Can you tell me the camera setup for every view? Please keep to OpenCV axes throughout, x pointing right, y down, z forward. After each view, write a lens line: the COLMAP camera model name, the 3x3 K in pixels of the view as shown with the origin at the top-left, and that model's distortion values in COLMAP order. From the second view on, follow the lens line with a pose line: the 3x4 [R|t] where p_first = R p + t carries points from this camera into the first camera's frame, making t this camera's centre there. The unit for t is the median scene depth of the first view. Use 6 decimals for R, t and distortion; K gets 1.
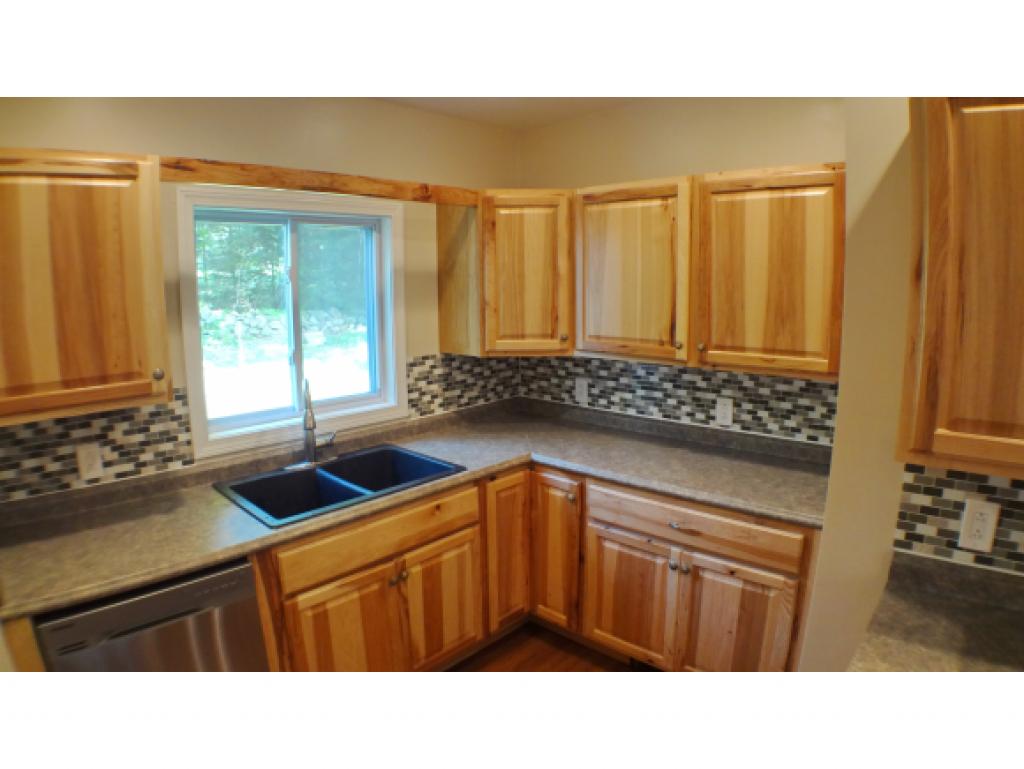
lens RADIAL K [[636.2, 0, 528.2], [0, 636.2, 396.5], [0, 0, 1]] dist [-0.179550, 0.030923]
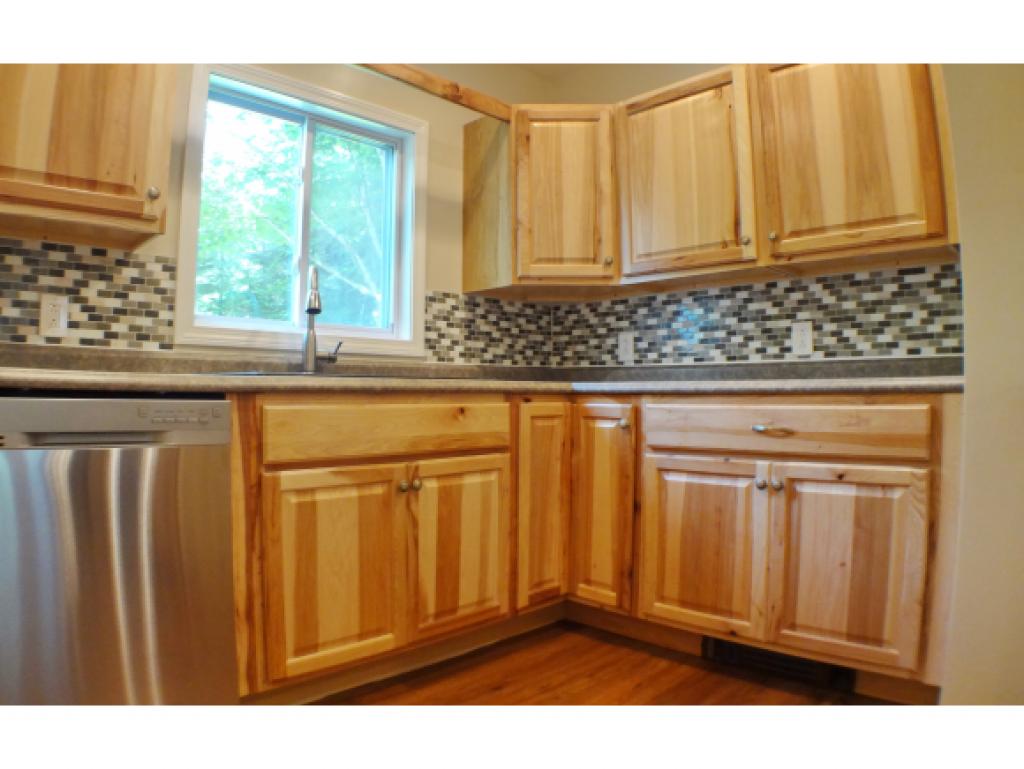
lens RADIAL K [[707.0, 0, 468.4], [0, 707.0, 371.9], [0, 0, 1]] dist [-0.181808, 0.027410]
pose [[0.995035, 0.009235, -0.099098, -0.042716], [-0.031197, 0.974449, -0.222430, 0.309149], [0.094511, 0.224417, 0.969899, 0.104252]]
